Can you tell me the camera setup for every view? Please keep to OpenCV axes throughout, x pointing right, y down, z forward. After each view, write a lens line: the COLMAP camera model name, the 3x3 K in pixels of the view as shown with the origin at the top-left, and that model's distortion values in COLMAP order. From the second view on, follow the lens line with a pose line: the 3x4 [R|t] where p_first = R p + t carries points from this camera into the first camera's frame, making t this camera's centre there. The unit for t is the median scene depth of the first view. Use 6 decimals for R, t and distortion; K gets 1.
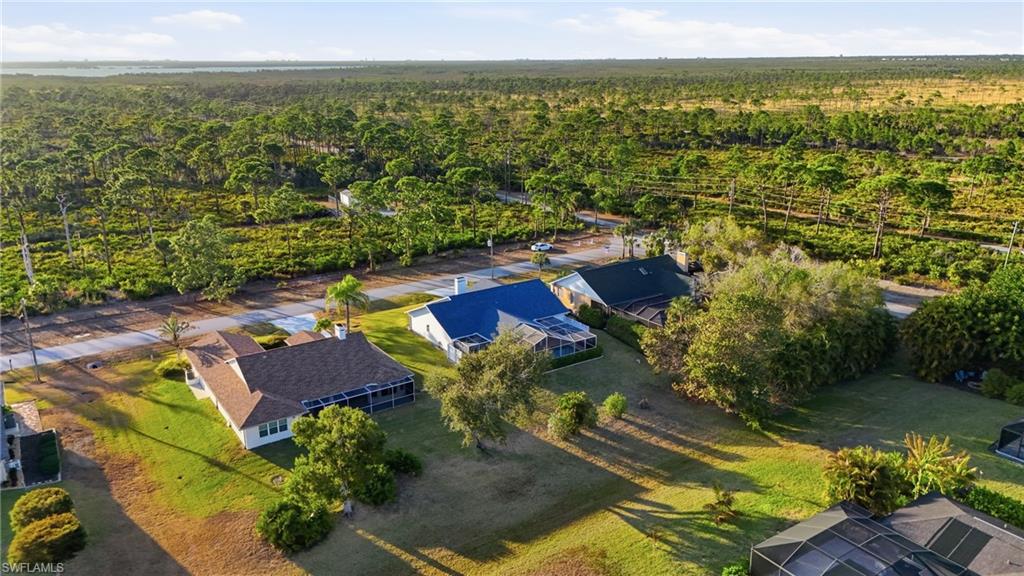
lens RADIAL K [[730.1, 0, 522.4], [0, 730.1, 285.8], [0, 0, 1]] dist [0.053341, 0.000140]
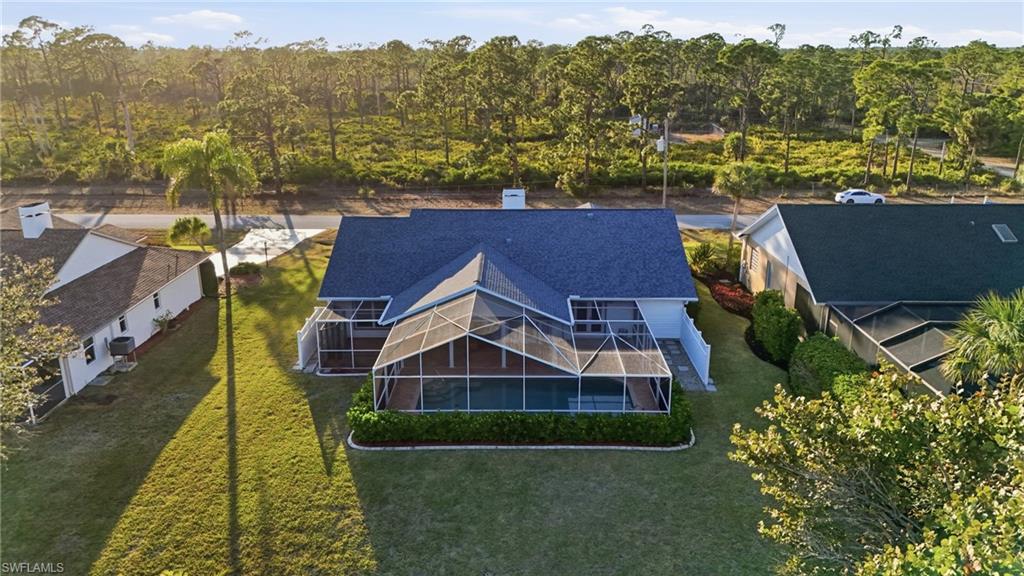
lens RADIAL K [[730.1, 0, 522.4], [0, 730.1, 285.8], [0, 0, 1]] dist [0.053341, 0.000140]
pose [[0.828166, 0.188188, -0.527946, 0.177501], [-0.170244, 0.981905, 0.082948, 0.012728], [0.534002, 0.021185, 0.845218, 0.592630]]
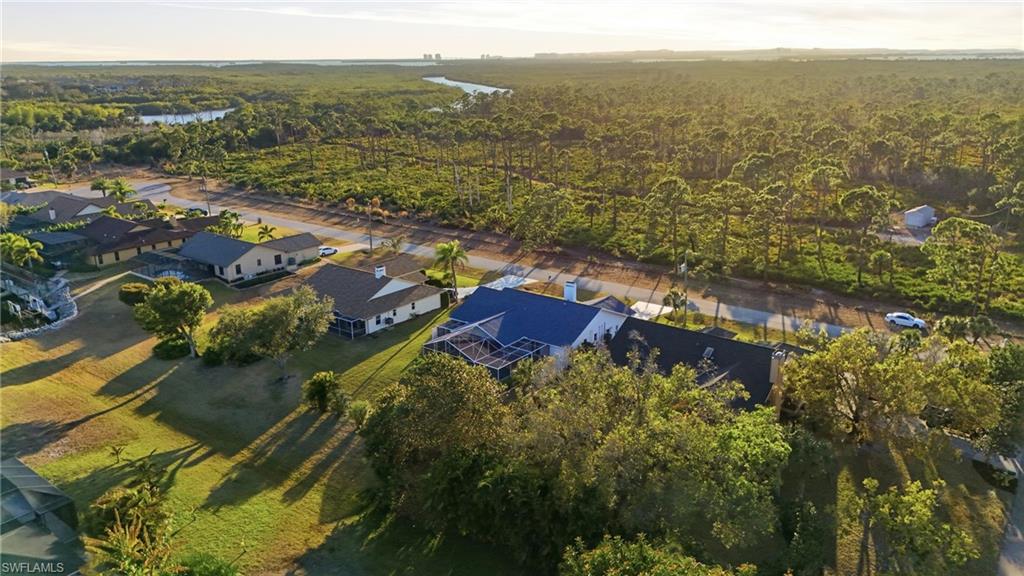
lens RADIAL K [[730.1, 0, 522.4], [0, 730.1, 285.8], [0, 0, 1]] dist [0.053341, 0.000140]
pose [[0.327128, 0.282992, -0.901611, 0.752871], [-0.265582, 0.943183, 0.199680, -0.180696], [0.906892, 0.174131, 0.383699, 0.573426]]
